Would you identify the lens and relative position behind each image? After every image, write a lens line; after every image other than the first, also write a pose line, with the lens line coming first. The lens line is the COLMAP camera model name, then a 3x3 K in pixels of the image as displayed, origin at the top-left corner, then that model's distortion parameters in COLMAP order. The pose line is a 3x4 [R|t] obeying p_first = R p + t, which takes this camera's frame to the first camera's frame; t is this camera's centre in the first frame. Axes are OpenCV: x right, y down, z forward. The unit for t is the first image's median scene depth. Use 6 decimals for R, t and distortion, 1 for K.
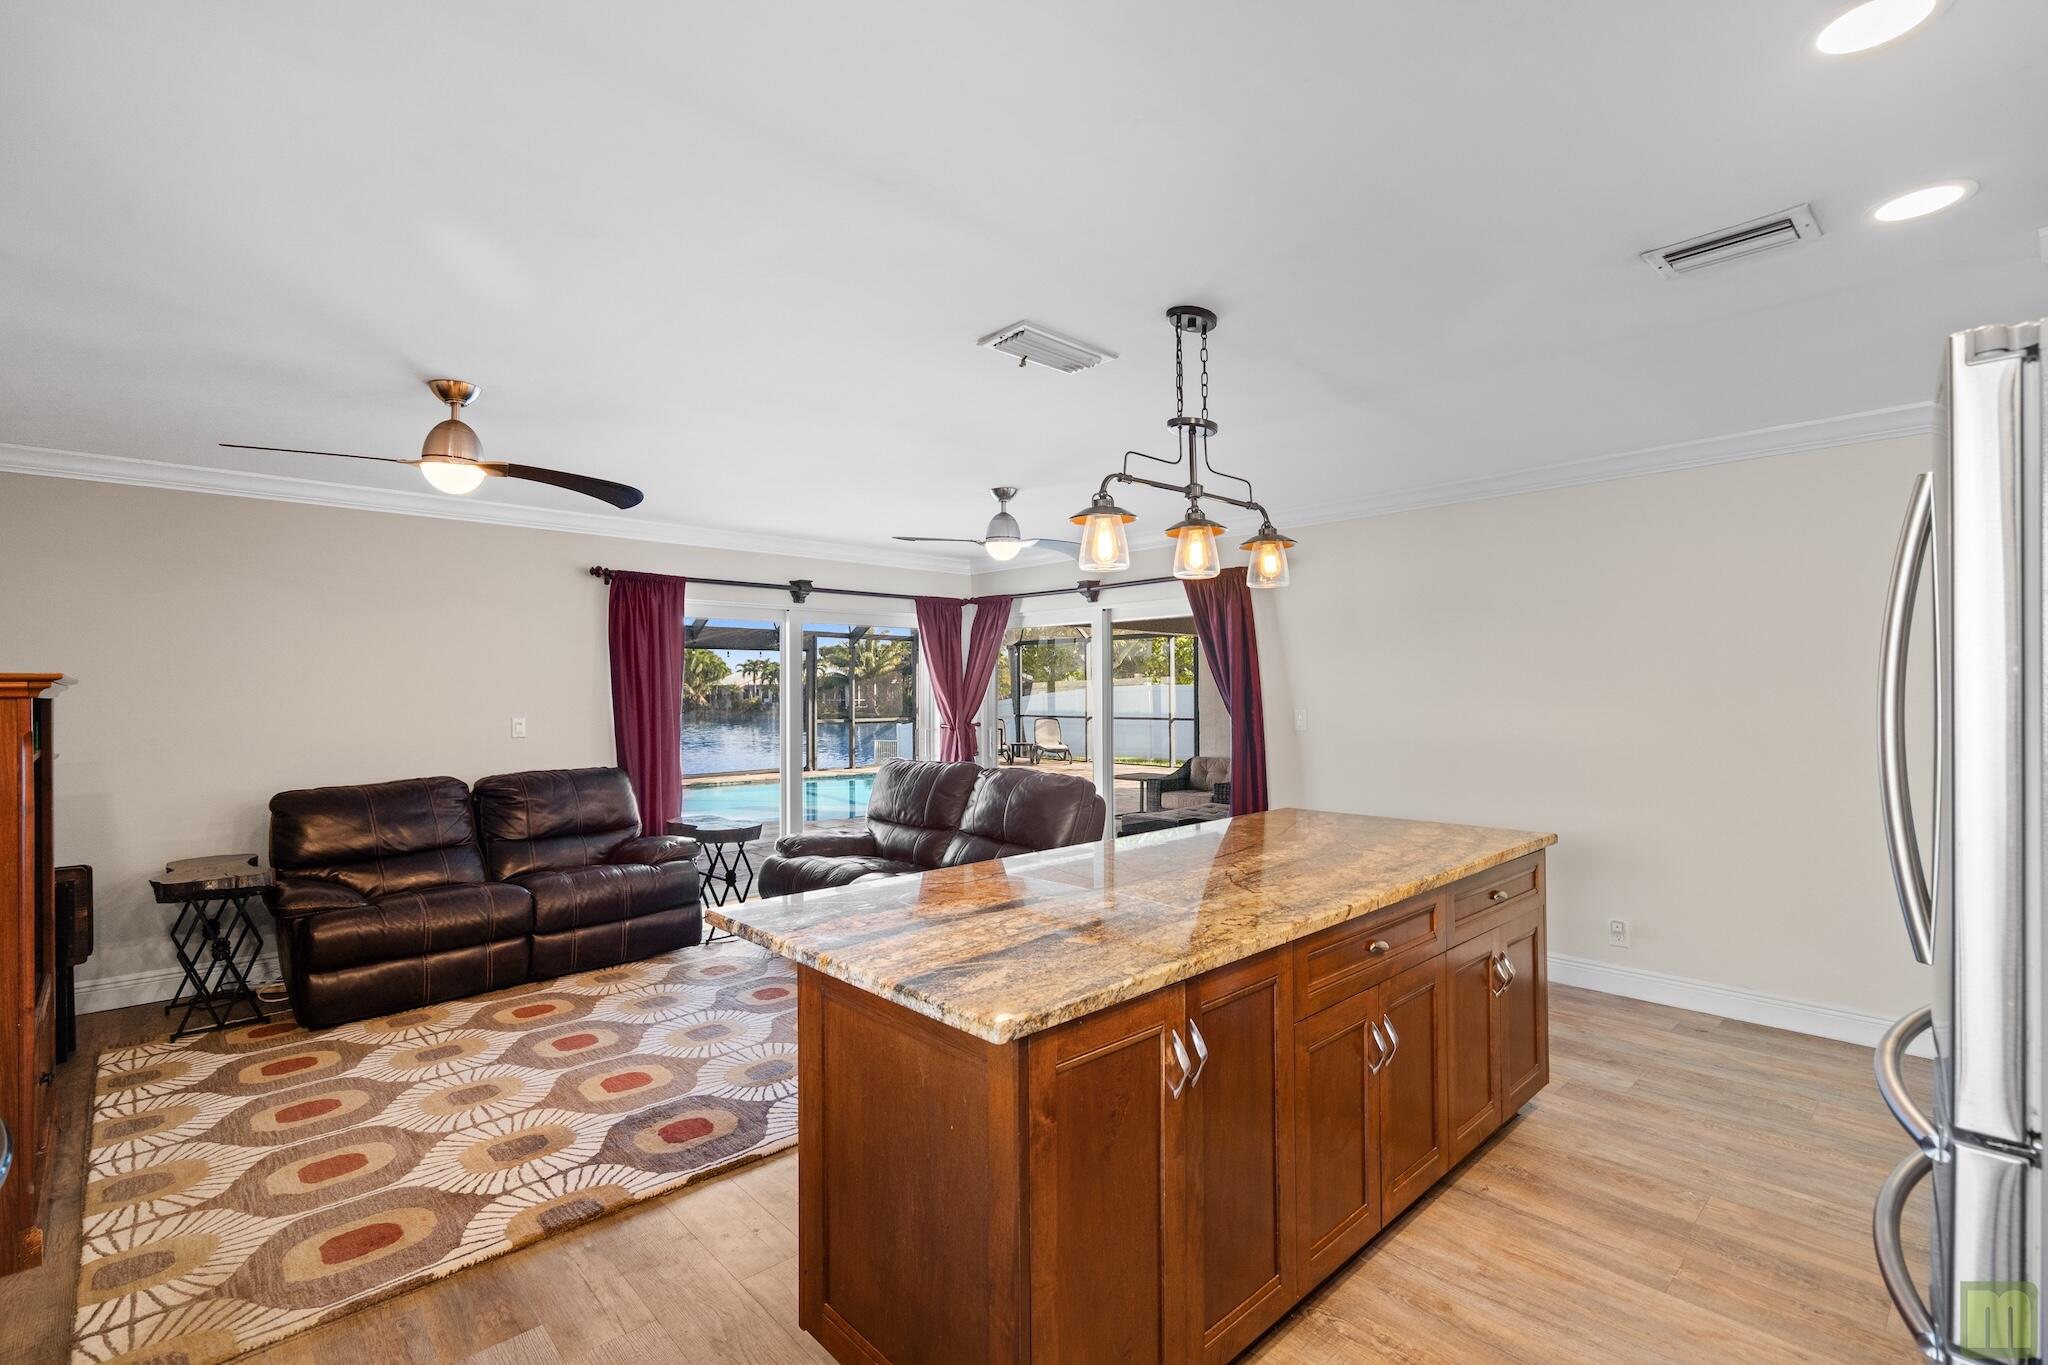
lens RADIAL K [[935.1, 0, 1031.6], [0, 935.1, 689.8], [0, 0, 1]] dist [0.000953, 0.000675]
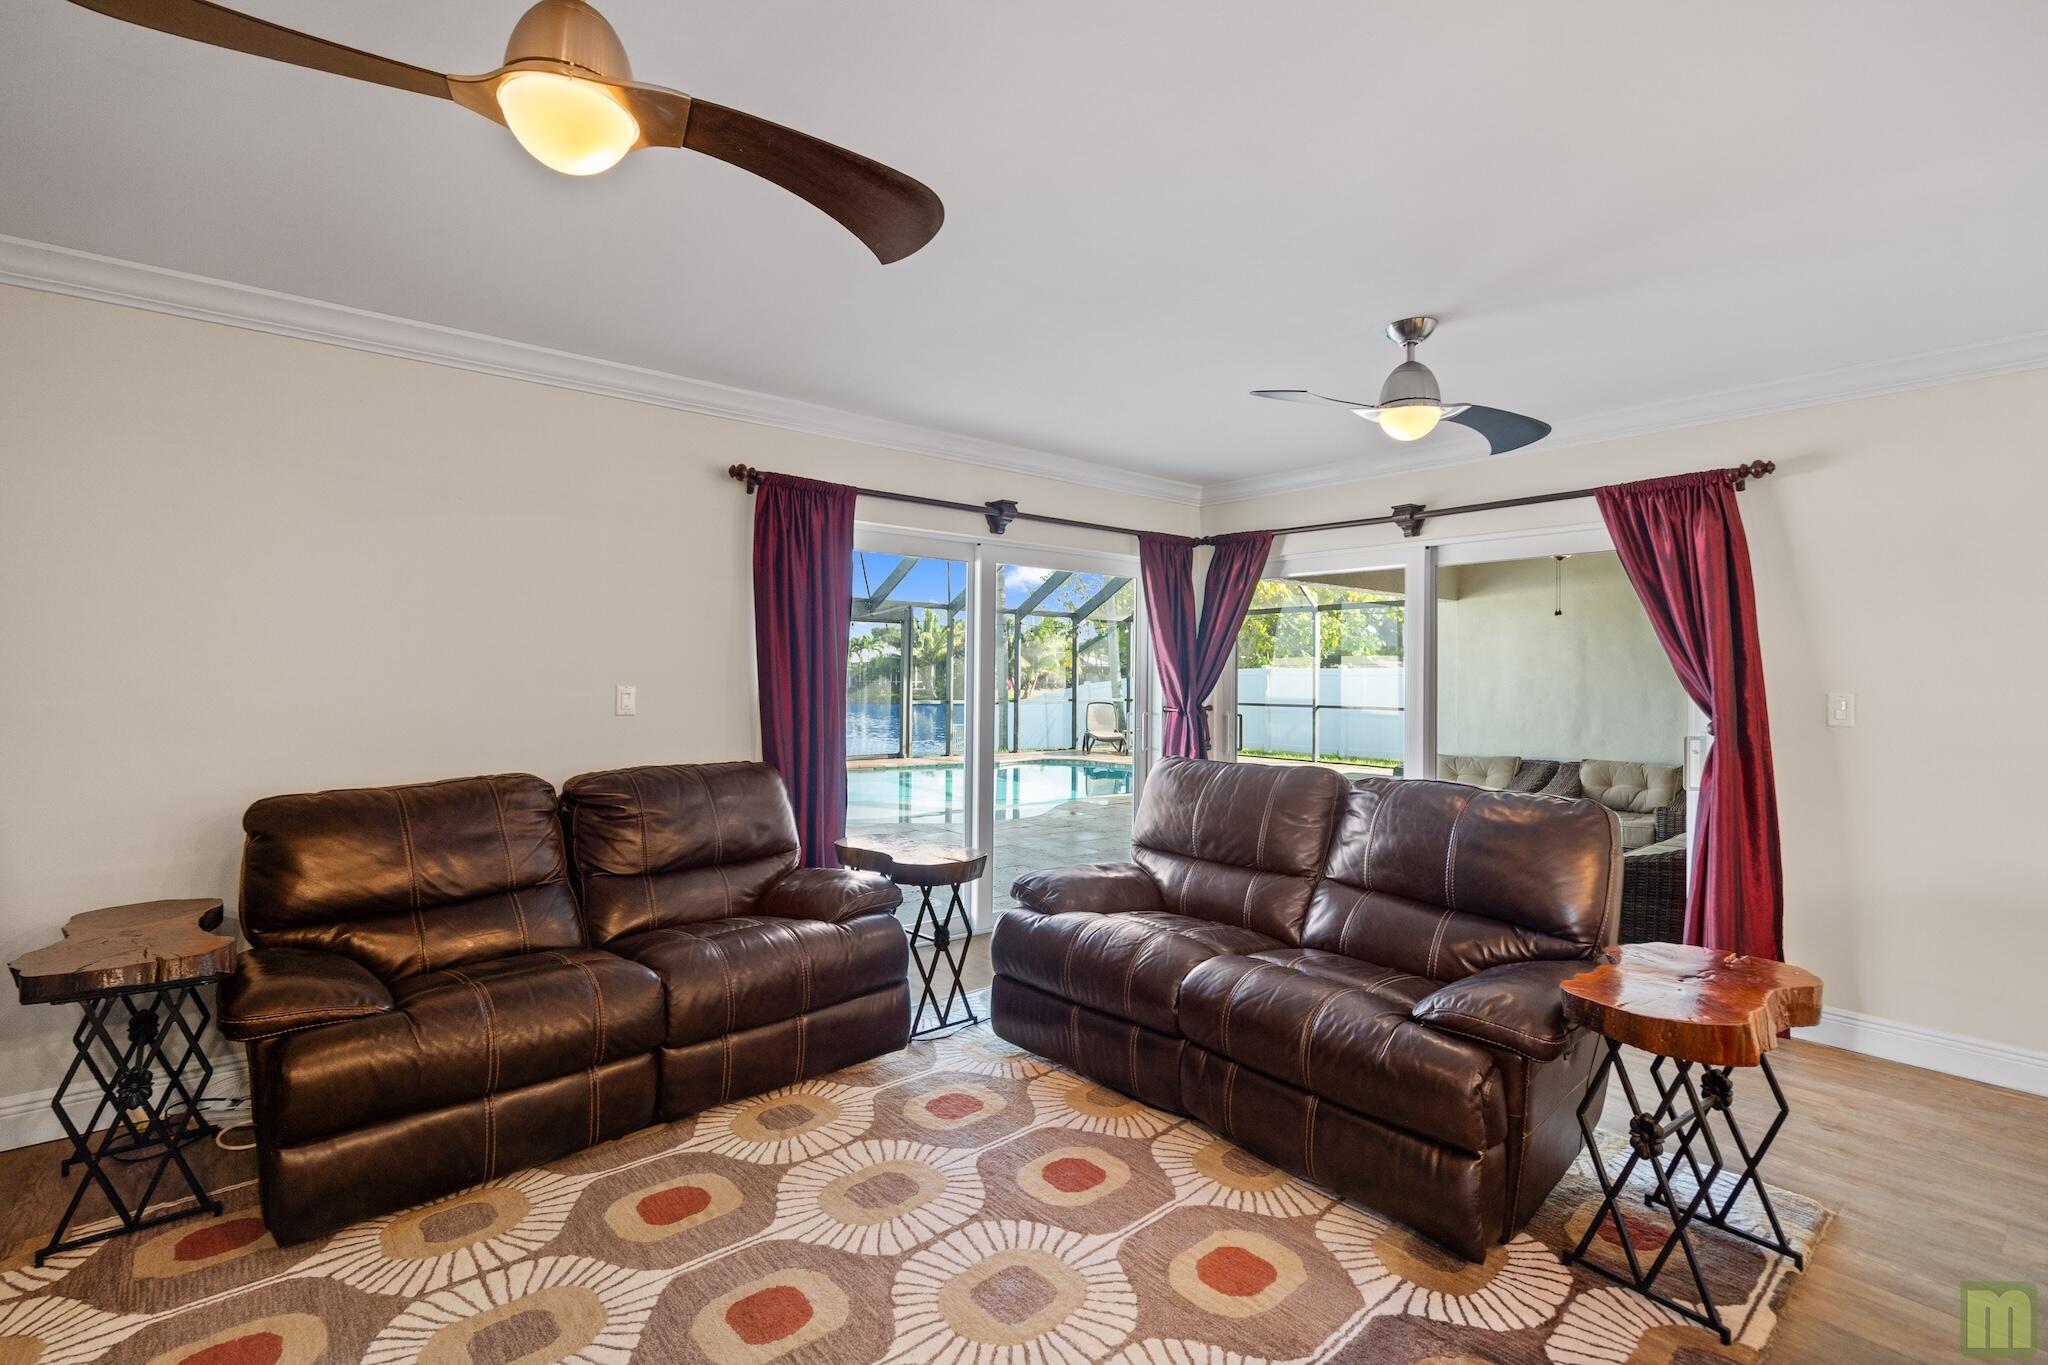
lens RADIAL K [[935.1, 0, 1016.6], [0, 935.1, 675.5], [0, 0, 1]] dist [0.000953, 0.000675]
pose [[0.998117, 0.014924, -0.059503, -0.248015], [-0.014906, 0.999889, 0.000745, 0.019185], [0.059507, 0.000143, 0.998228, 0.376301]]
